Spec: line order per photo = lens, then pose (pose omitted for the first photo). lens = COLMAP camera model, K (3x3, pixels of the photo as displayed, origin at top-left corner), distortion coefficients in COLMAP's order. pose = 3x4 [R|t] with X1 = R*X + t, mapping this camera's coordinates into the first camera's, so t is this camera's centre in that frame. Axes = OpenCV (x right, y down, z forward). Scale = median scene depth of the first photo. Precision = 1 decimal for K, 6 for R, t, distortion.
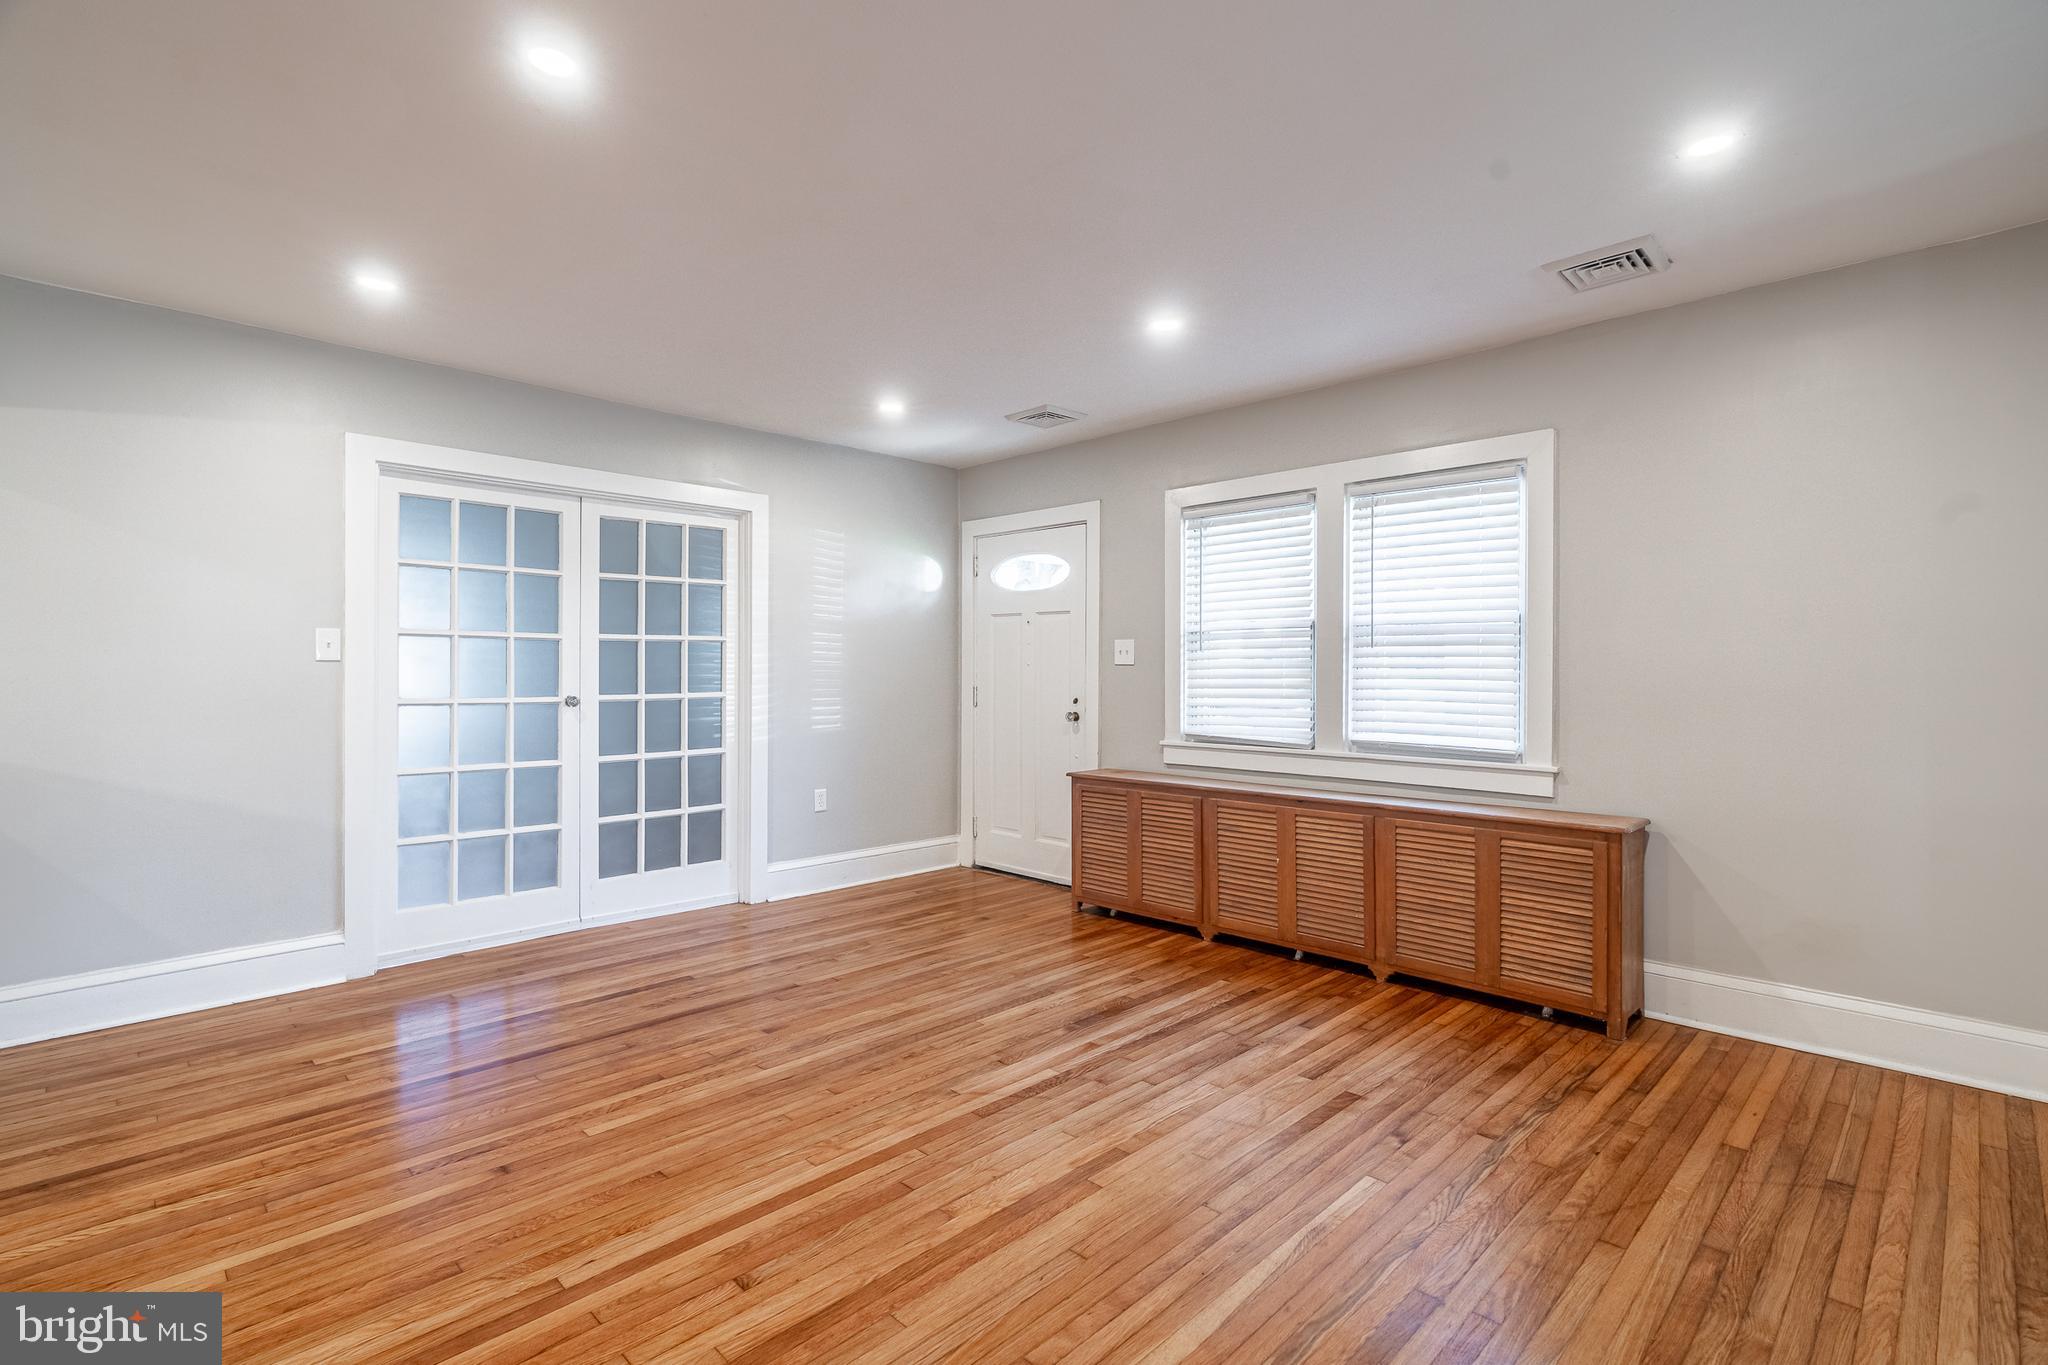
lens RADIAL K [[952.4, 0, 1033.8], [0, 952.4, 664.9], [0, 0, 1]] dist [-0.002724, -0.000145]
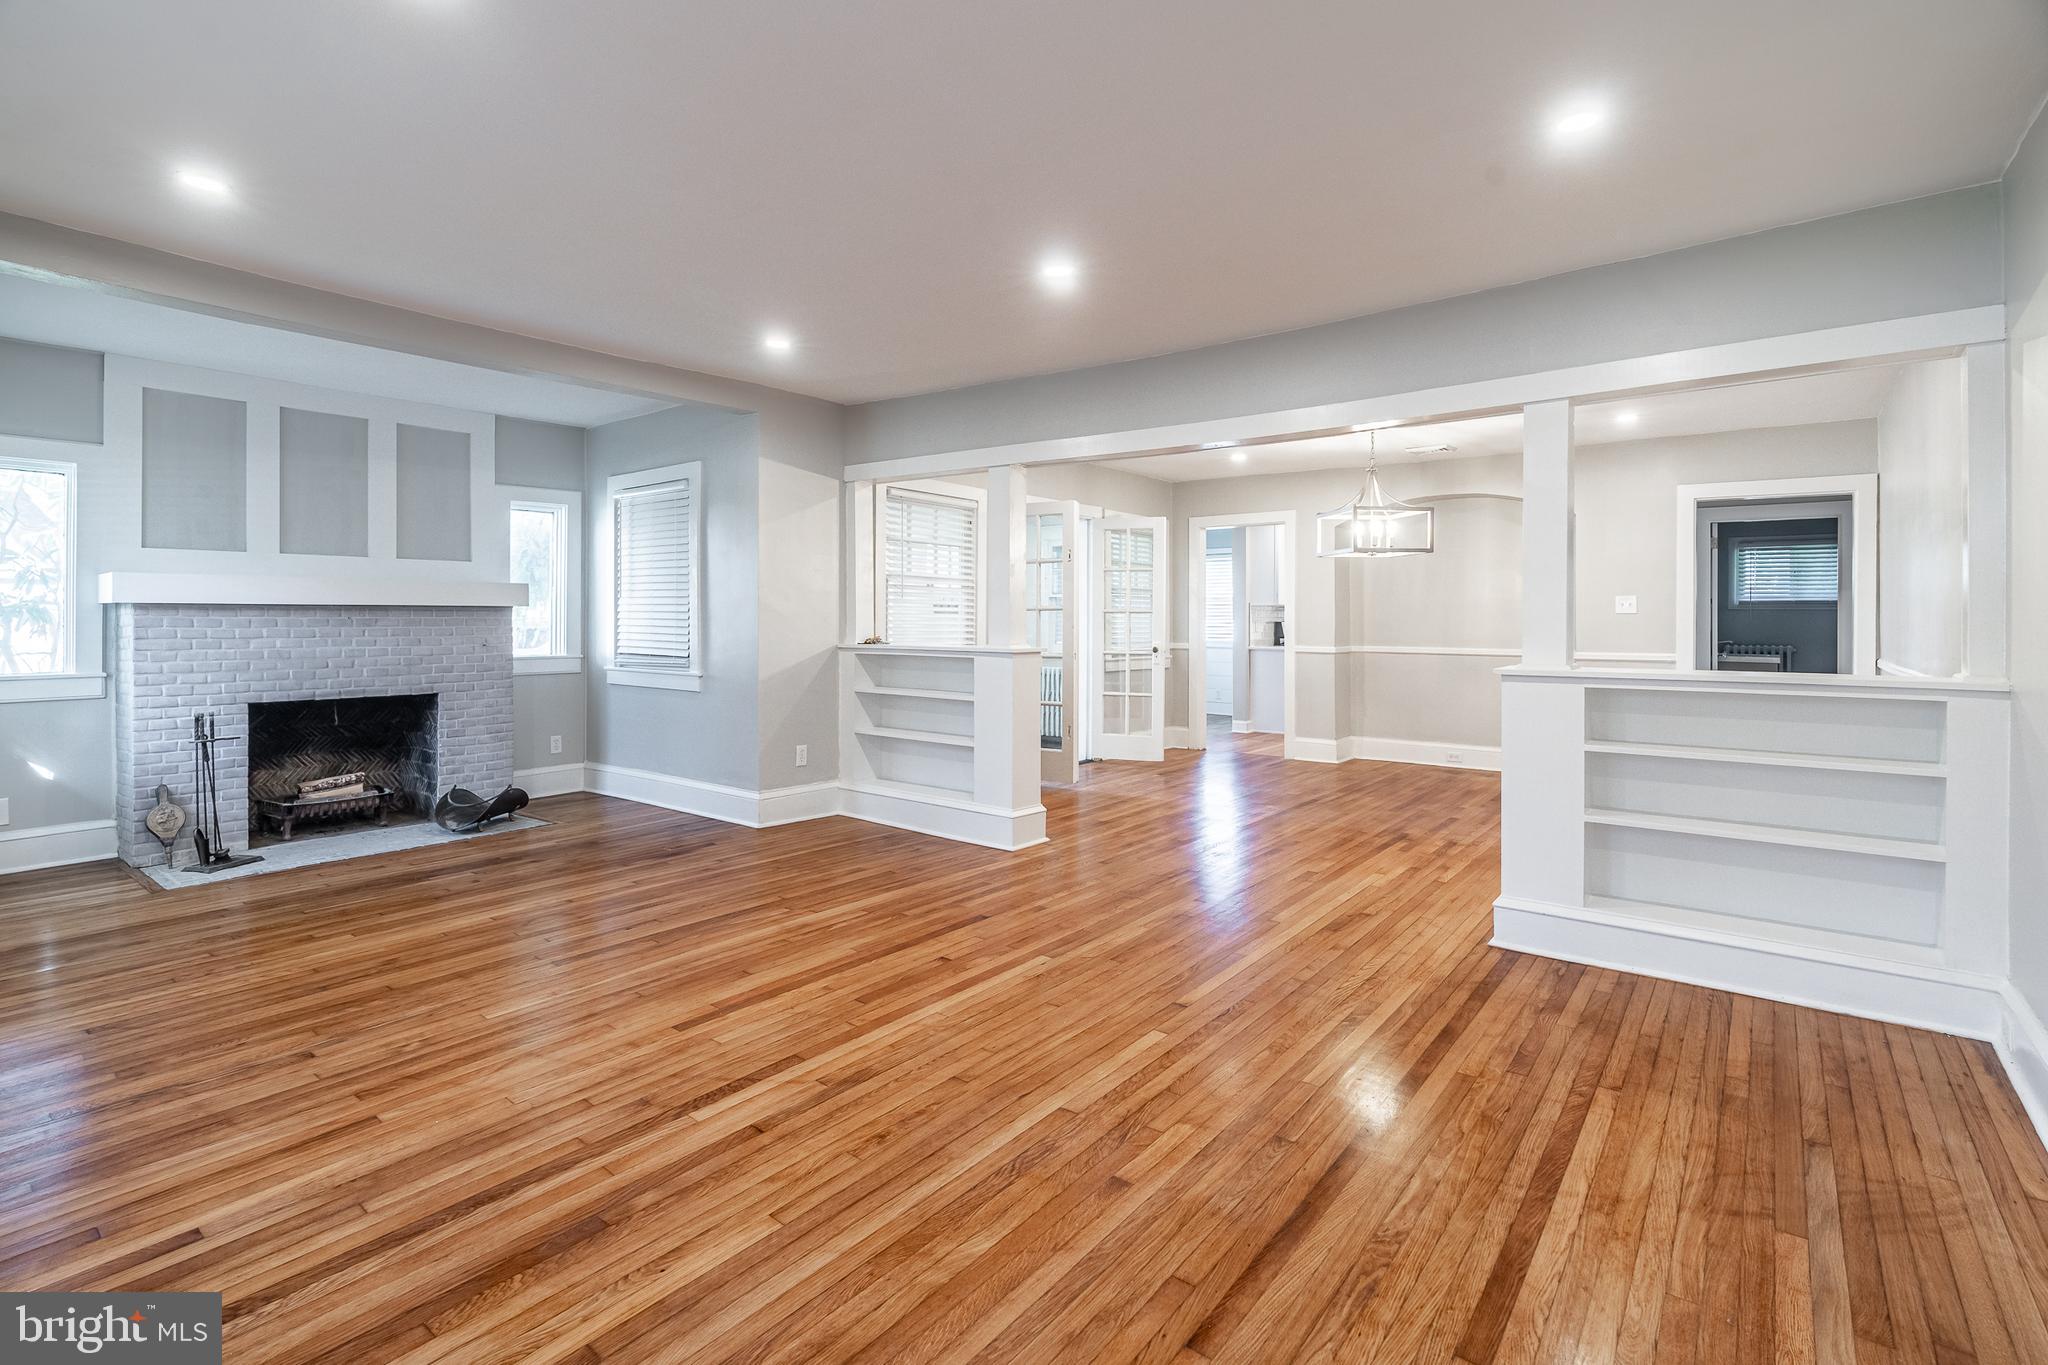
lens RADIAL K [[951.2, 0, 1021.5], [0, 951.2, 622.6], [0, 0, 1]] dist [-0.004459, -0.000186]
pose [[-0.993388, -0.002639, -0.114772, -0.144411], [-0.002604, 0.999997, -0.000454, 0.011899], [0.114773, -0.000152, -0.993392, 1.664144]]
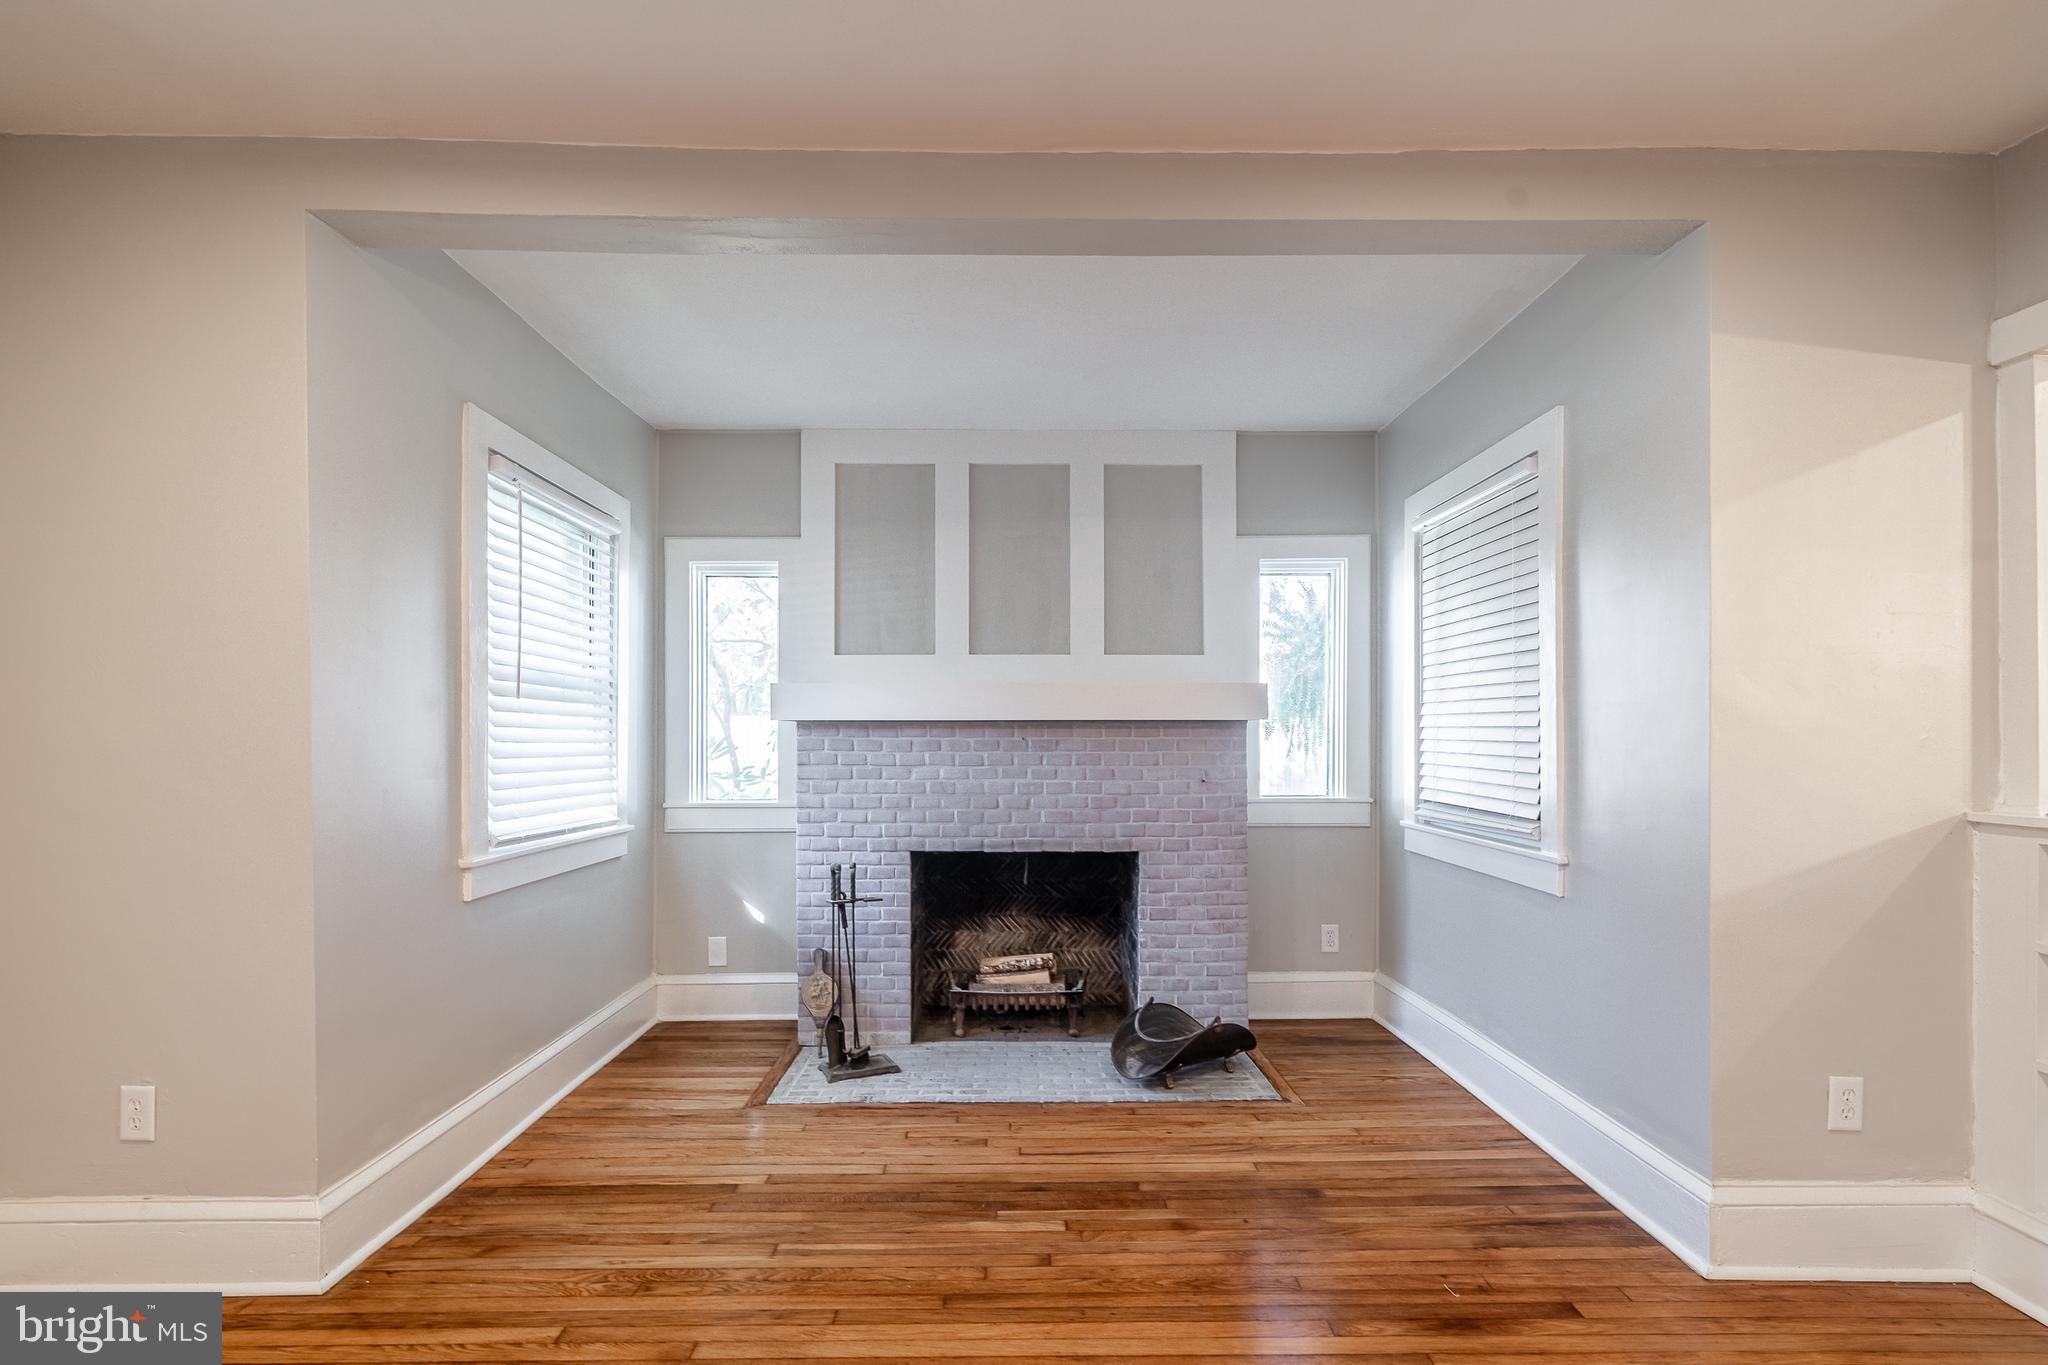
lens RADIAL K [[959.1, 0, 1016.3], [0, 959.1, 730.7], [0, 0, 1]] dist [-0.000189, -0.000049]
pose [[-0.707420, 0.000669, 0.706793, -0.002015], [-0.005092, 0.999969, -0.006043, 0.003137], [-0.706775, -0.007874, -0.707394, 0.727140]]
